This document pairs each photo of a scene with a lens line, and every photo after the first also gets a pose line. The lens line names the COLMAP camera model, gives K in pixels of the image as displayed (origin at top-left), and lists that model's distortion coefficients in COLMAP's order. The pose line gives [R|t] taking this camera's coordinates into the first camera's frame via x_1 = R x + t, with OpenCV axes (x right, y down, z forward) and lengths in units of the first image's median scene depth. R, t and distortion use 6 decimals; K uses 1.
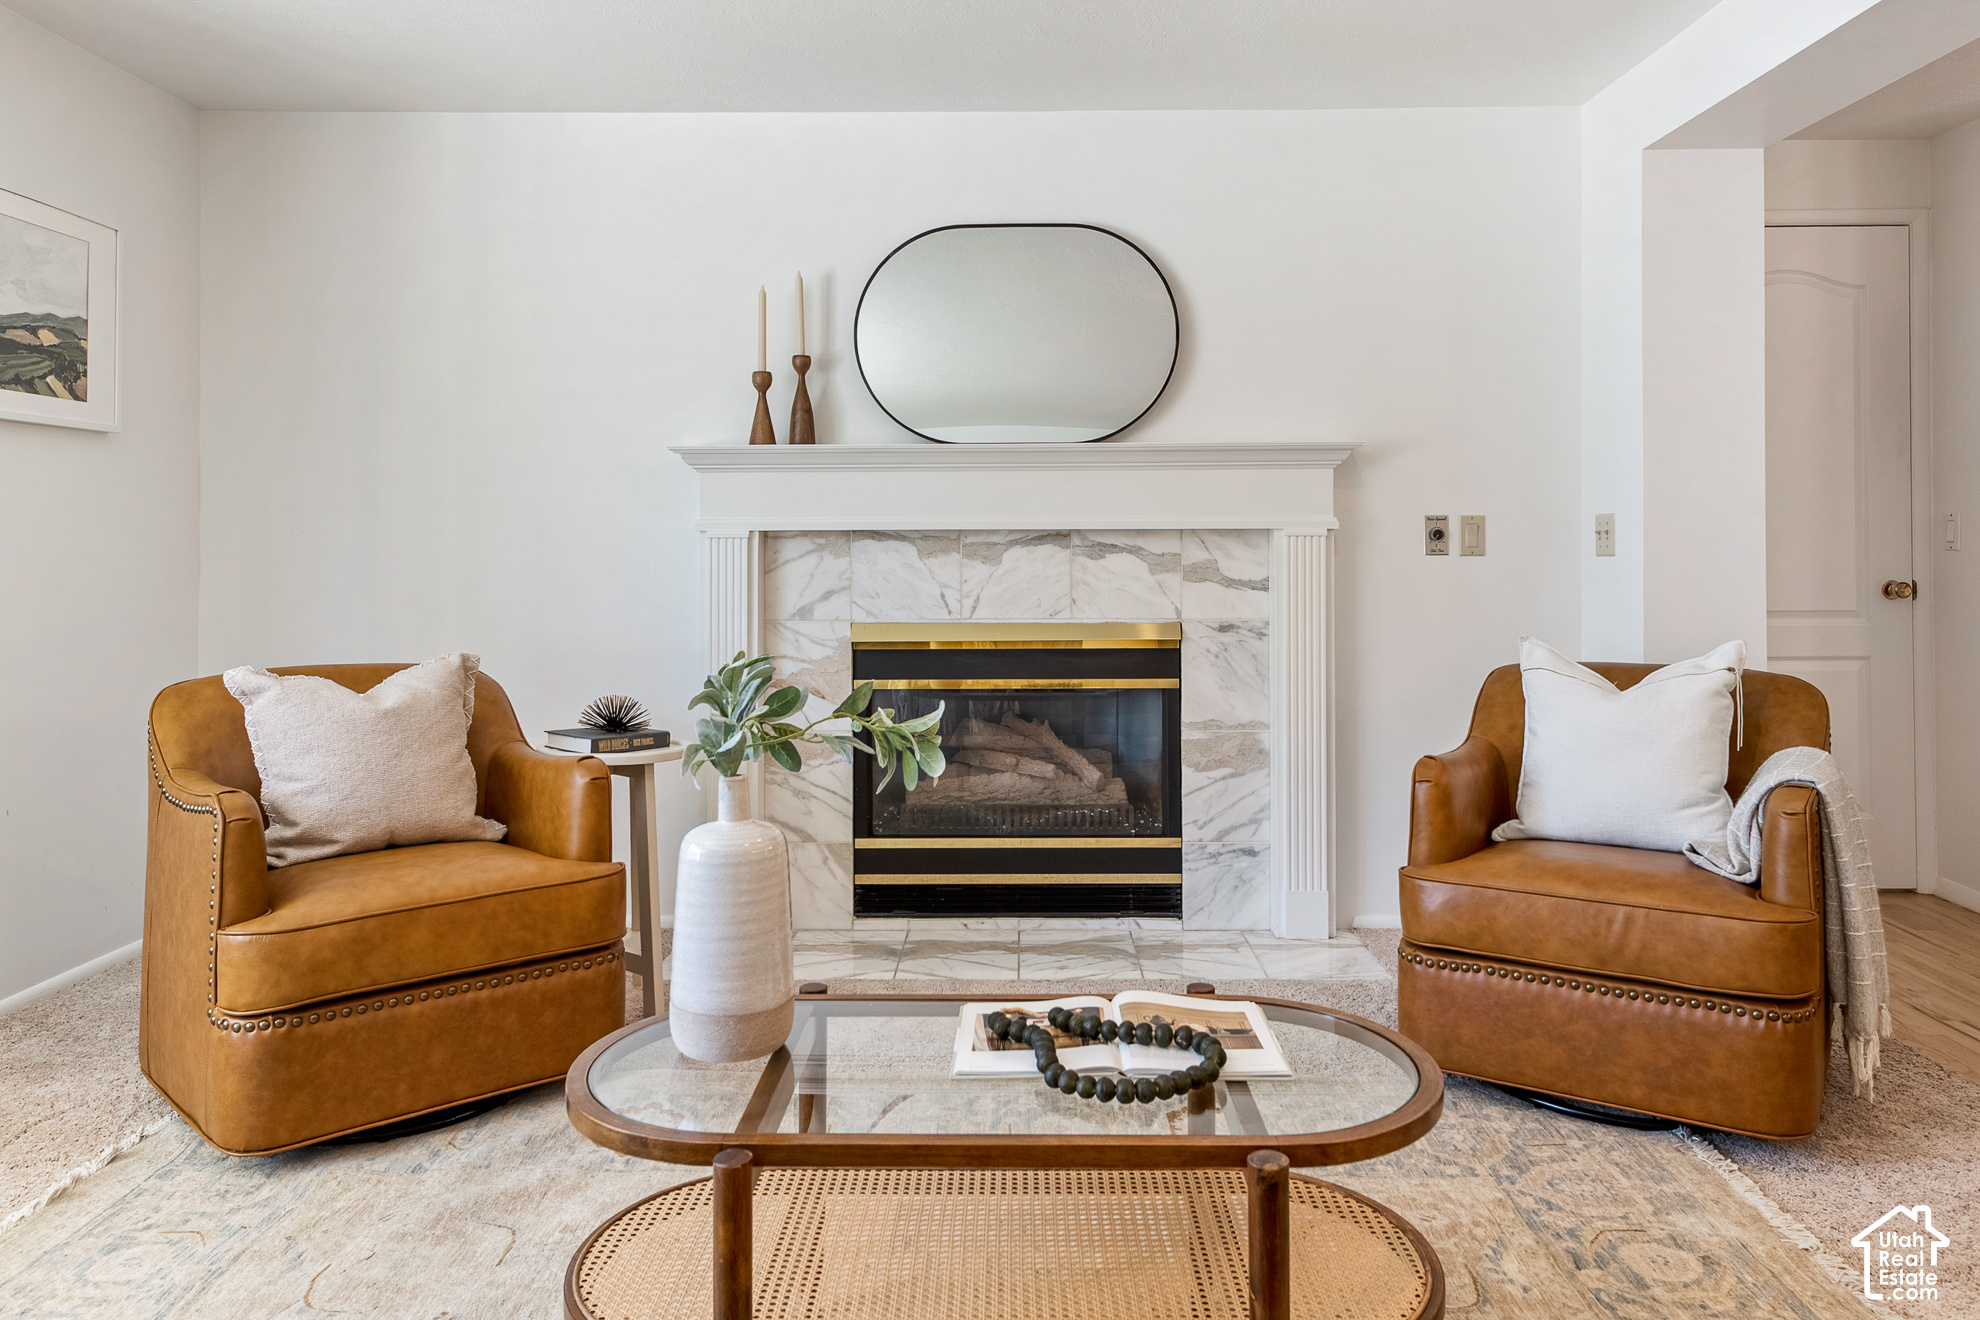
lens RADIAL K [[1370.9, 0, 996.2], [0, 1370.9, 528.1], [0, 0, 1]] dist [0.014081, 0.005304]
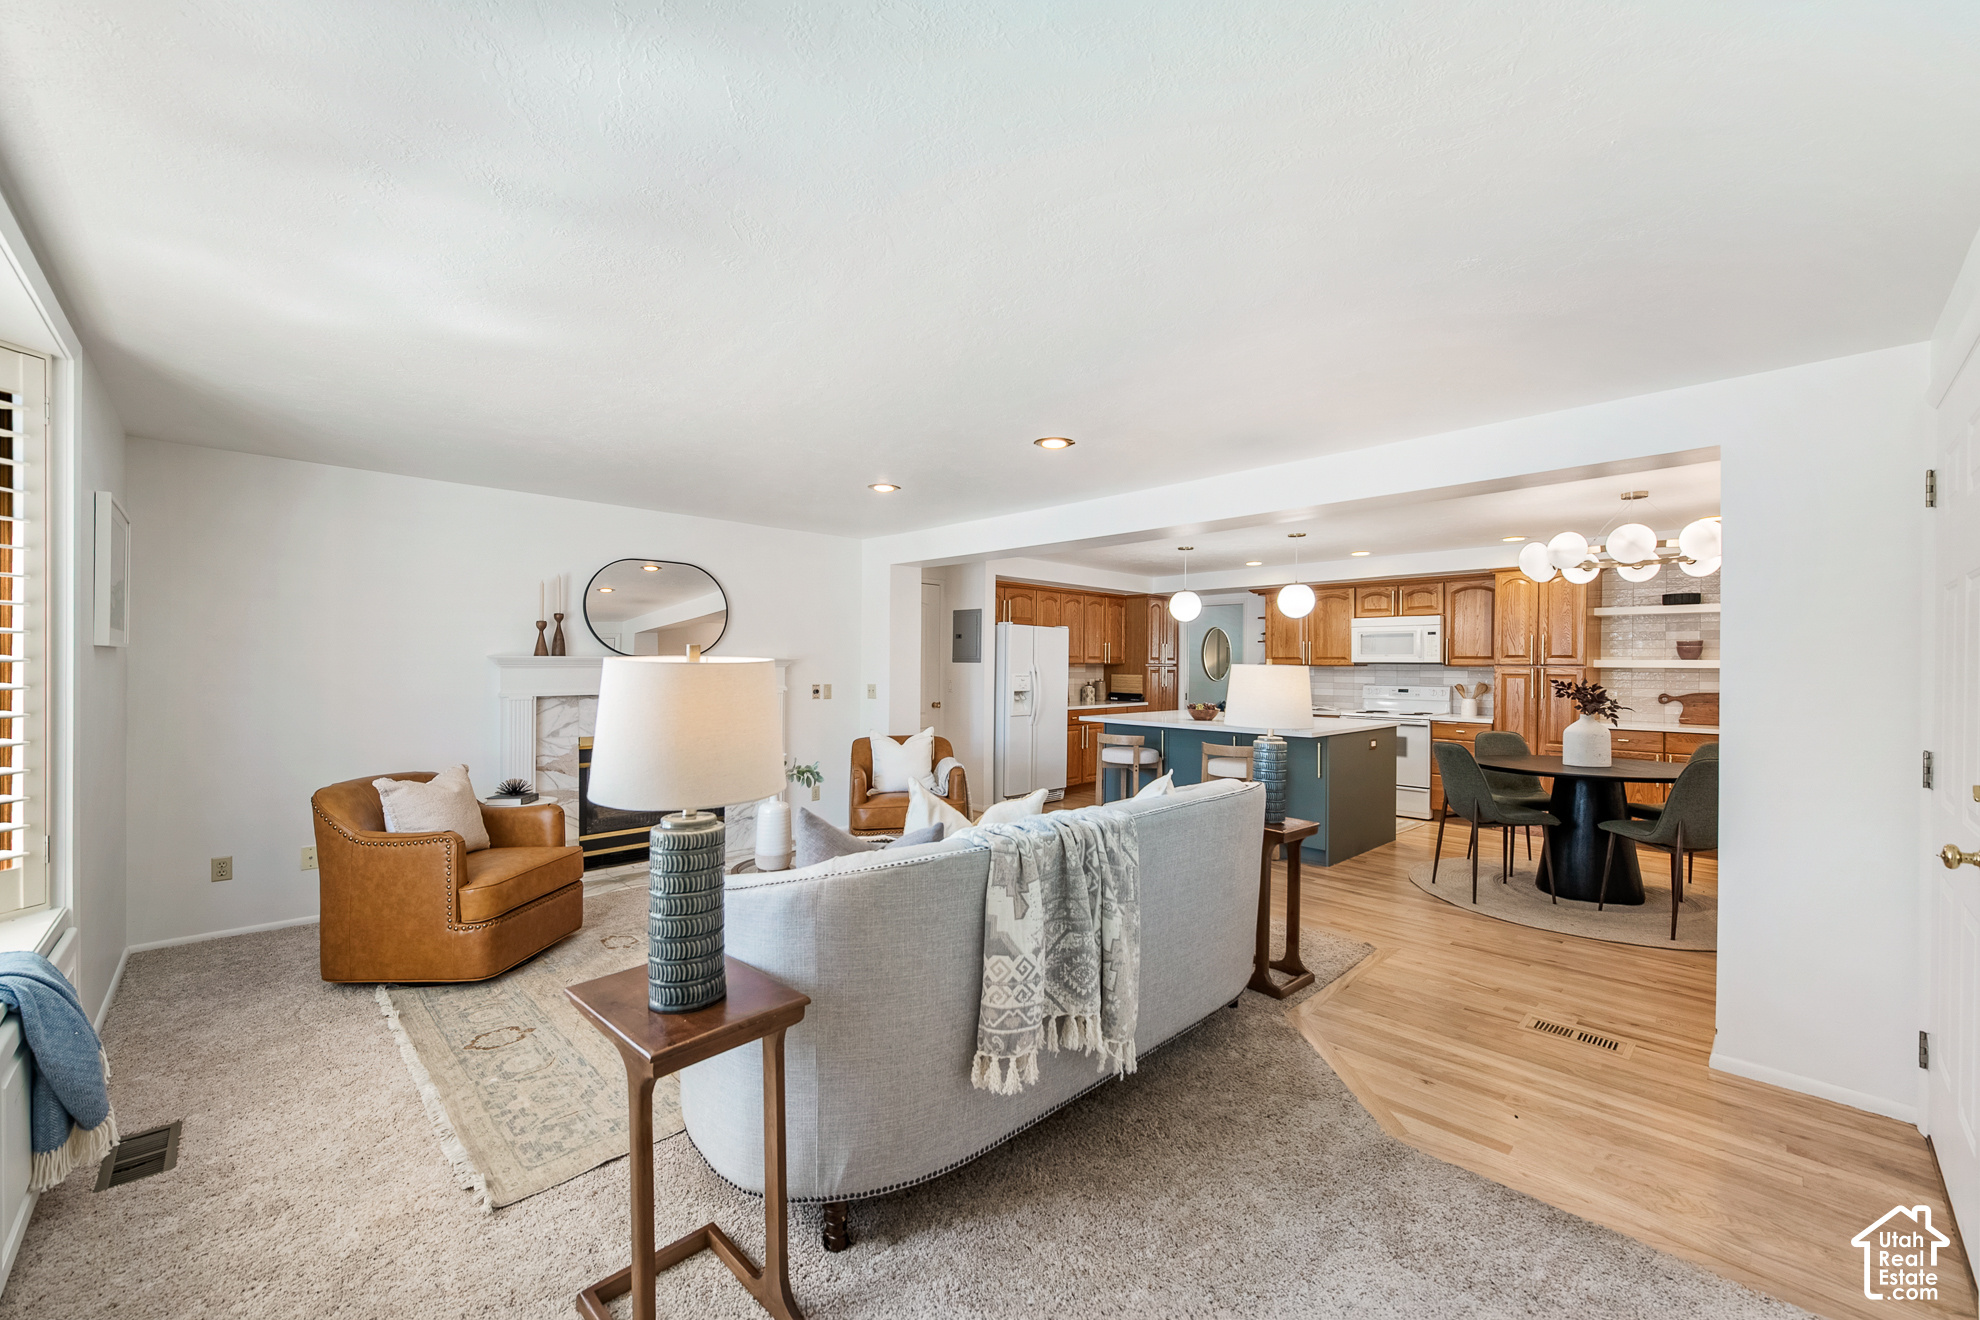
lens RADIAL K [[781.5, 0, 993.1], [0, 781.5, 665.2], [0, 0, 1]] dist [0.013105, -0.000570]
pose [[0.705751, 0.004312, 0.708446, -0.527081], [-0.014762, 0.999854, 0.008620, -0.065614], [-0.708306, -0.016542, 0.705712, -0.336742]]
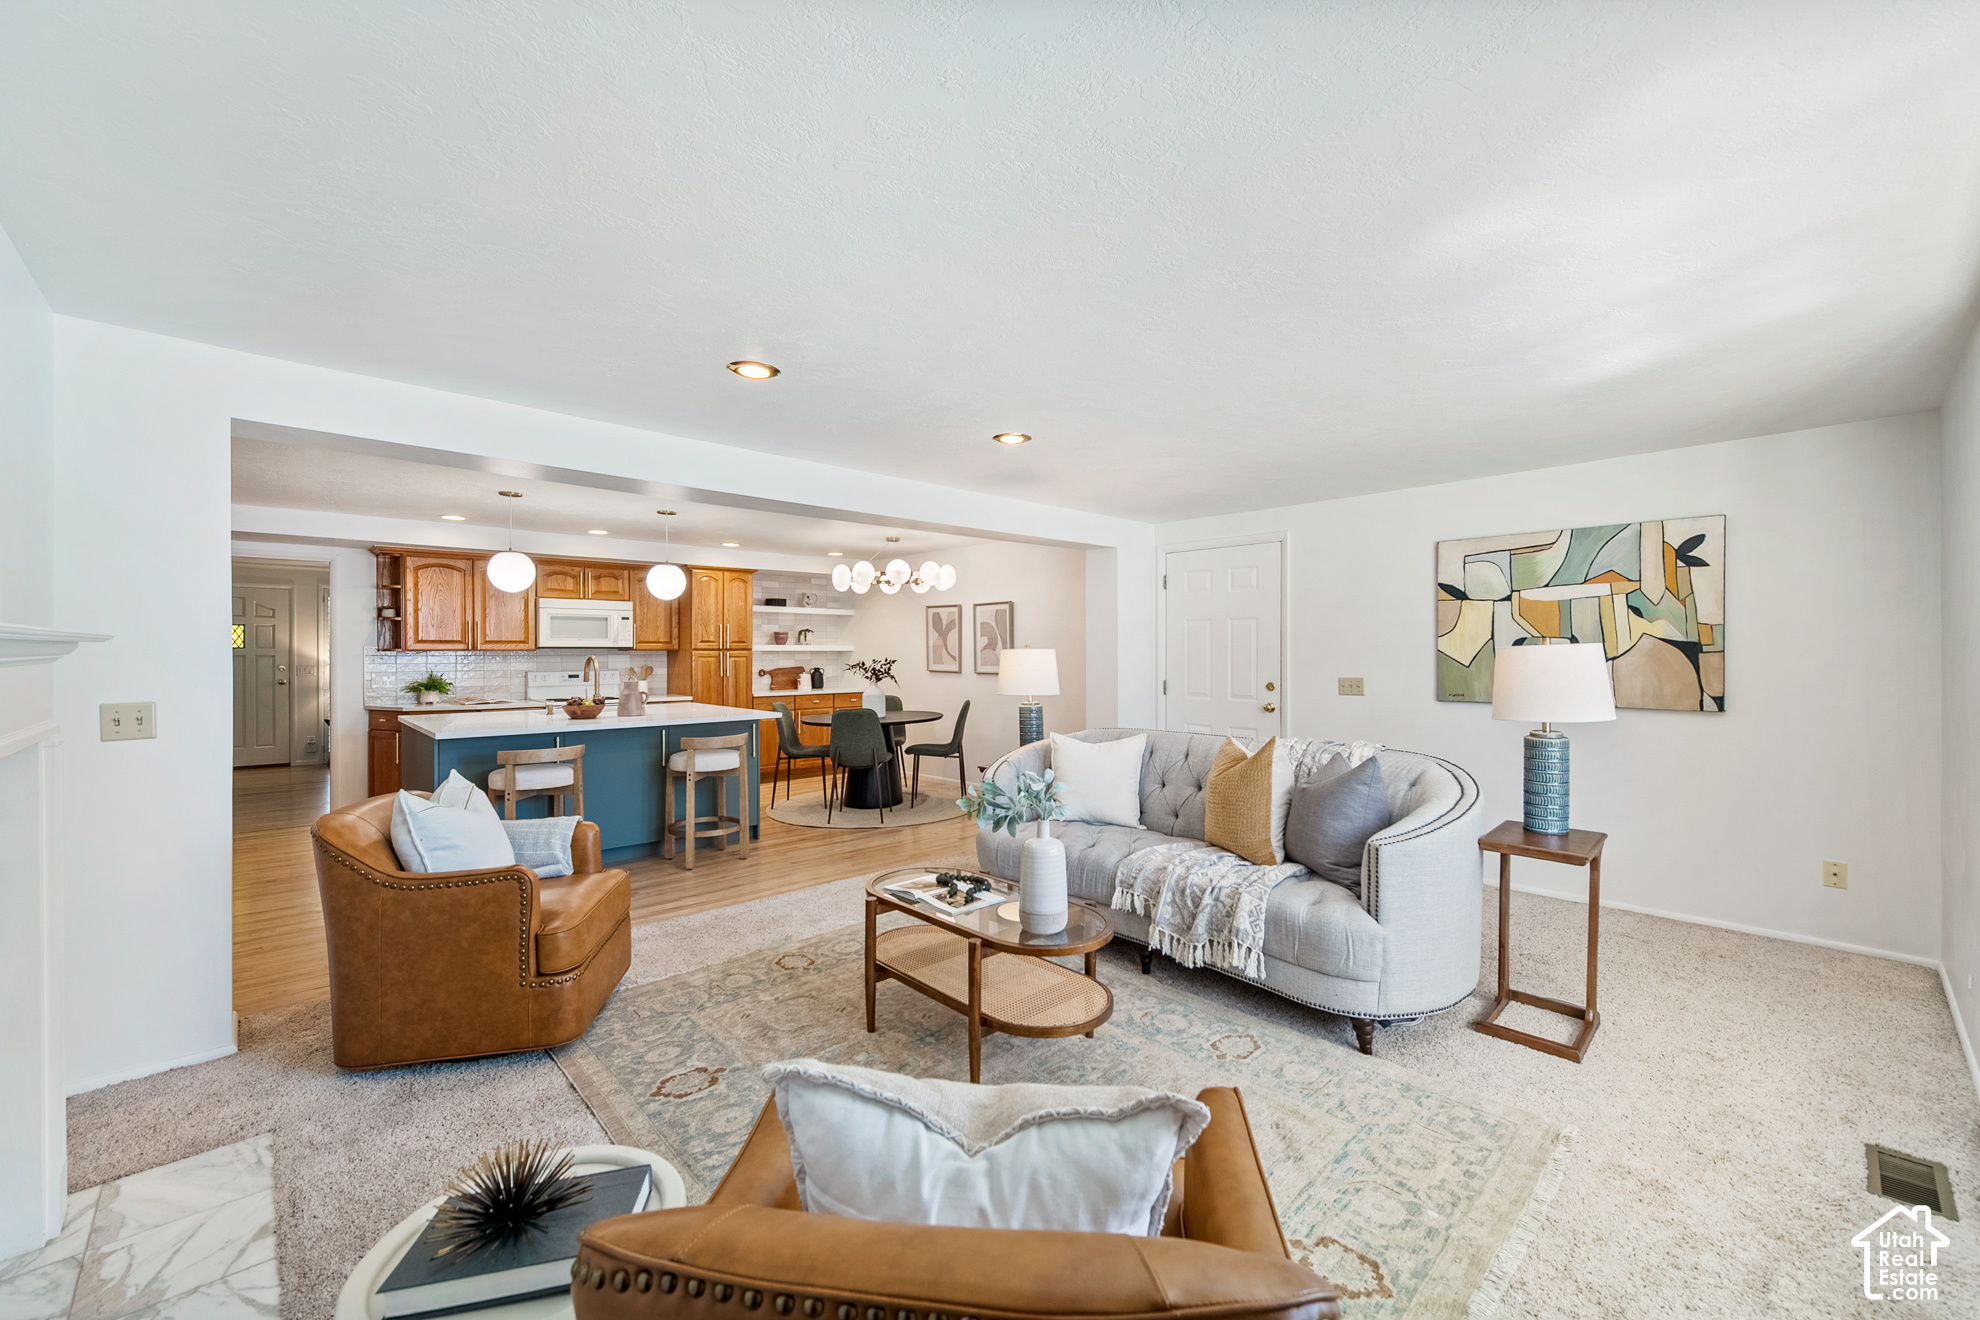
lens RADIAL K [[781.5, 0, 1010.2], [0, 781.5, 666.4], [0, 0, 1]] dist [0.013105, -0.000570]
pose [[-0.706275, -0.013129, 0.707816, -0.510974], [-0.009369, 0.999914, 0.009198, -0.049359], [-0.707875, -0.000135, -0.706337, 0.917422]]
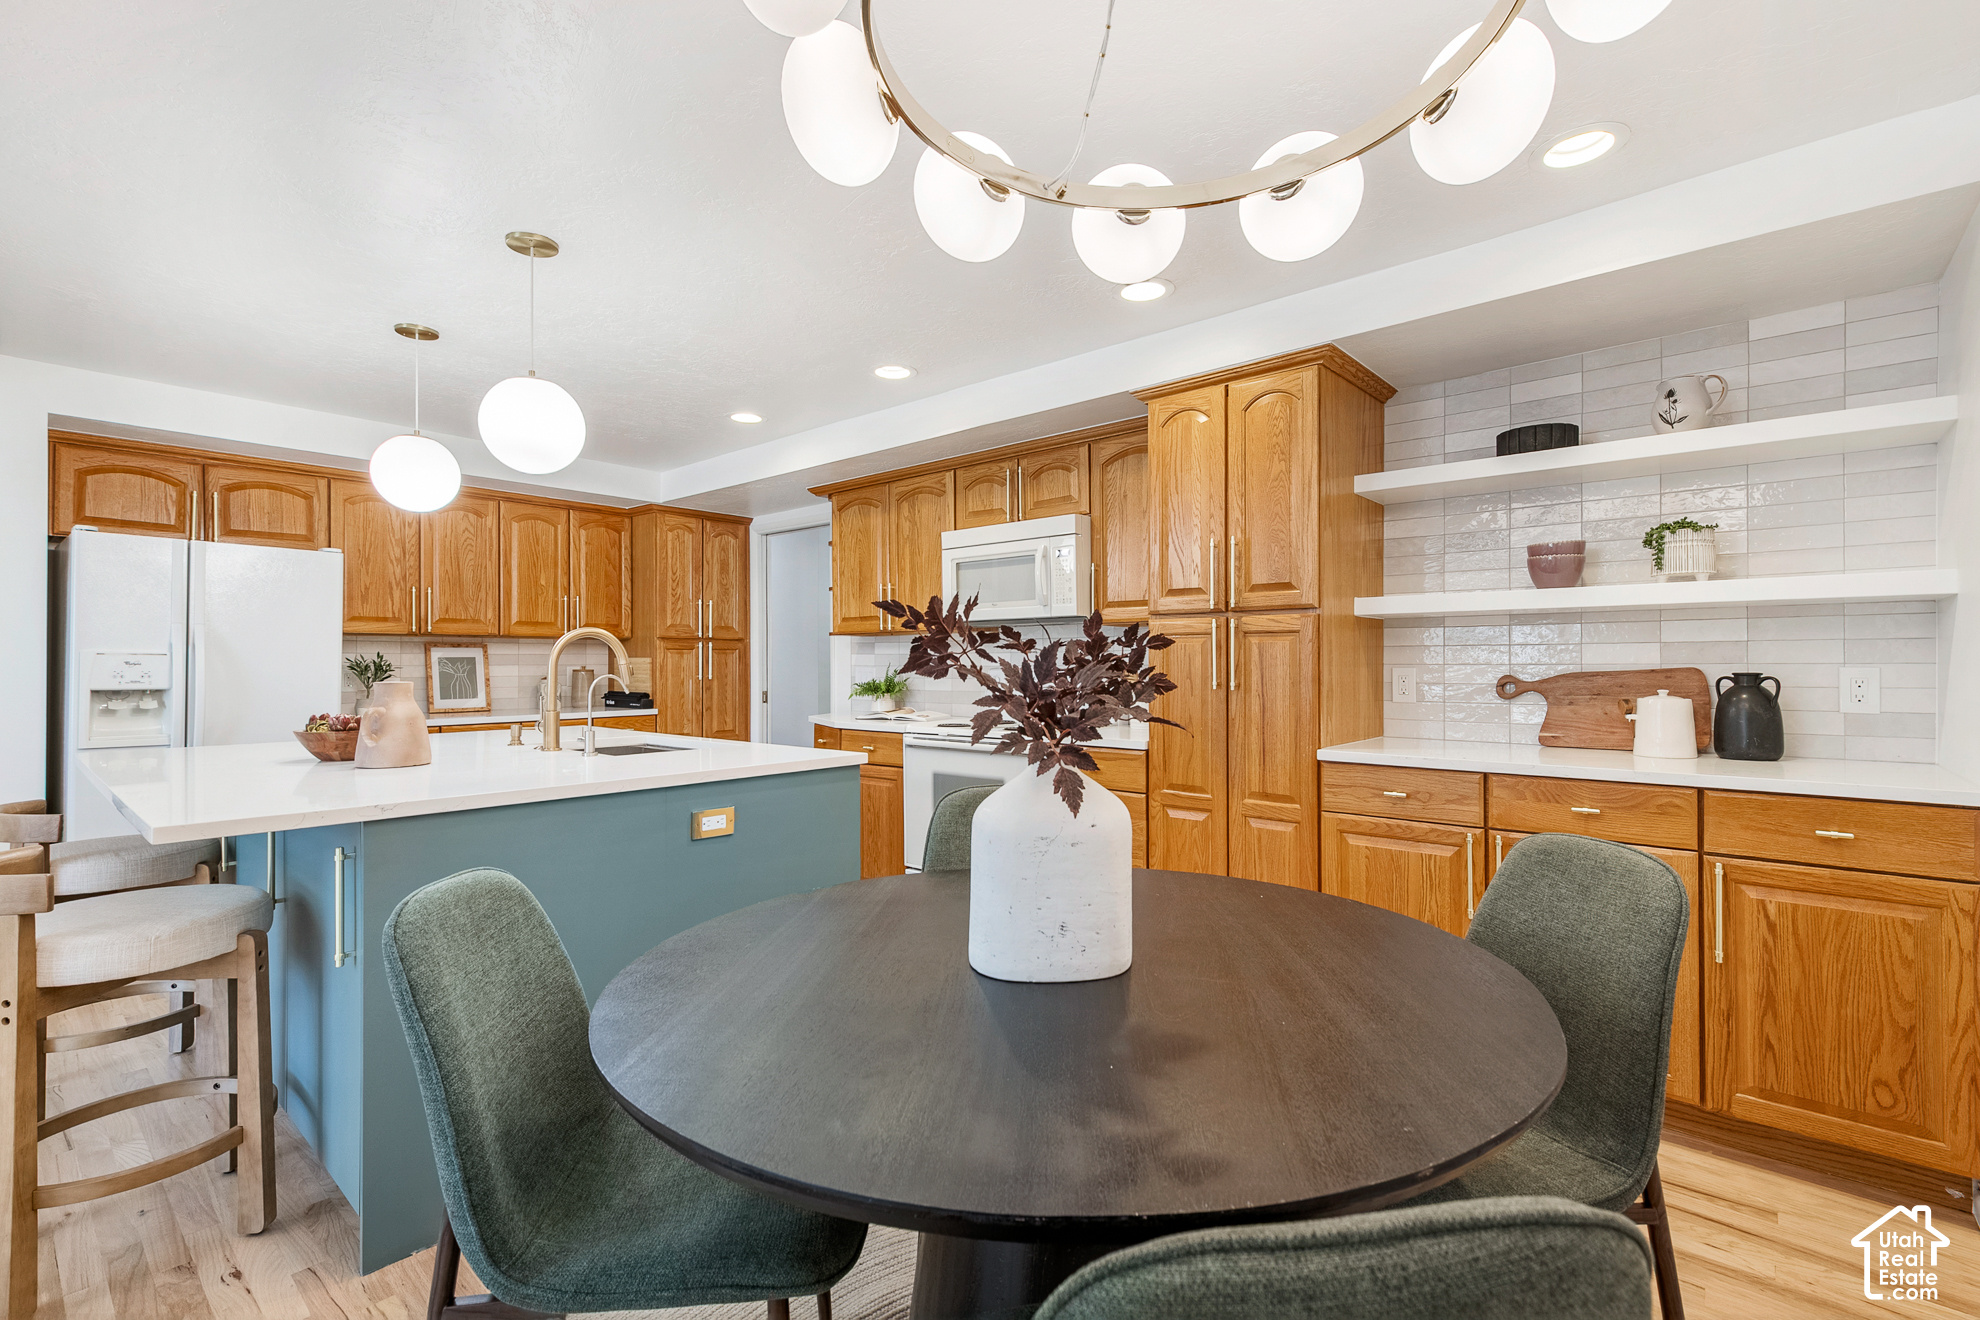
lens RADIAL K [[888.5, 0, 986.3], [0, 888.5, 660.7], [0, 0, 1]] dist [0.013865, 0.000027]
pose [[0.653205, 0.001553, 0.757180, 0.718582], [-0.006015, 0.999977, 0.003138, -0.025698], [-0.757158, -0.006605, 0.653199, -0.332507]]
